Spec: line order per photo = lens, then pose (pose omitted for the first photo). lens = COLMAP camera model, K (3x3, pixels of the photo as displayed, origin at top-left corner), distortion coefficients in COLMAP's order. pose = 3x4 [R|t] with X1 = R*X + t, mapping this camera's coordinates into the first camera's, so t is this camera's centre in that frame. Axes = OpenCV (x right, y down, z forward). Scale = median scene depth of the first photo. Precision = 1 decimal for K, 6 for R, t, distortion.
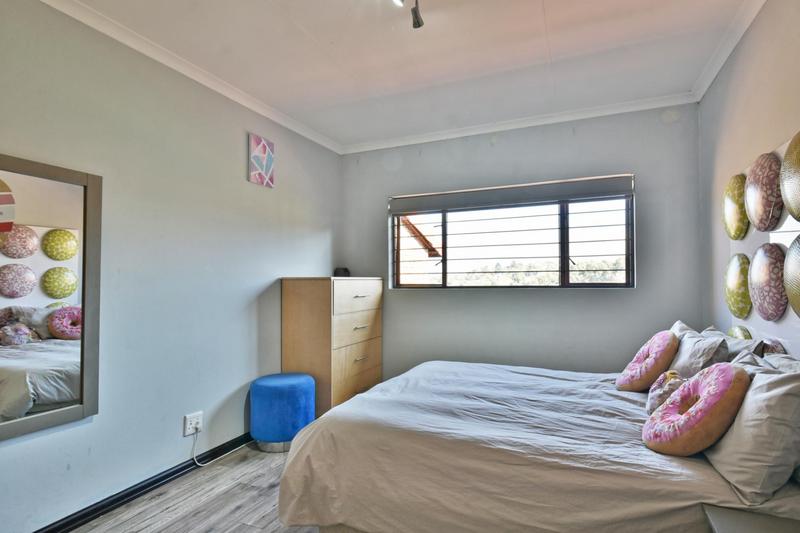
lens RADIAL K [[415.3, 0, 404.3], [0, 415.3, 269.8], [0, 0, 1]] dist [0.005815, -0.002308]
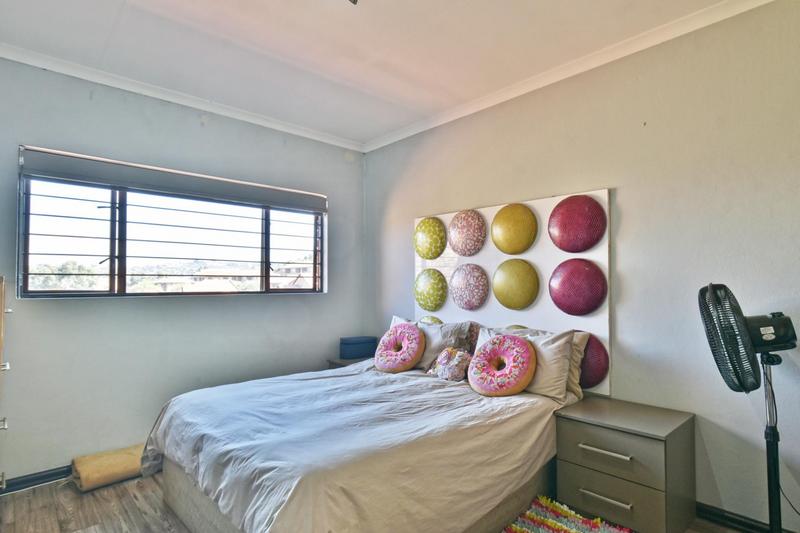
lens RADIAL K [[415.3, 0, 409.5], [0, 415.3, 270.7], [0, 0, 1]] dist [0.005815, -0.002308]
pose [[0.415835, 0.040843, 0.908523, -0.756010], [-0.026036, 0.999116, -0.032998, 0.025709], [-0.909067, -0.009933, 0.416531, 0.538738]]
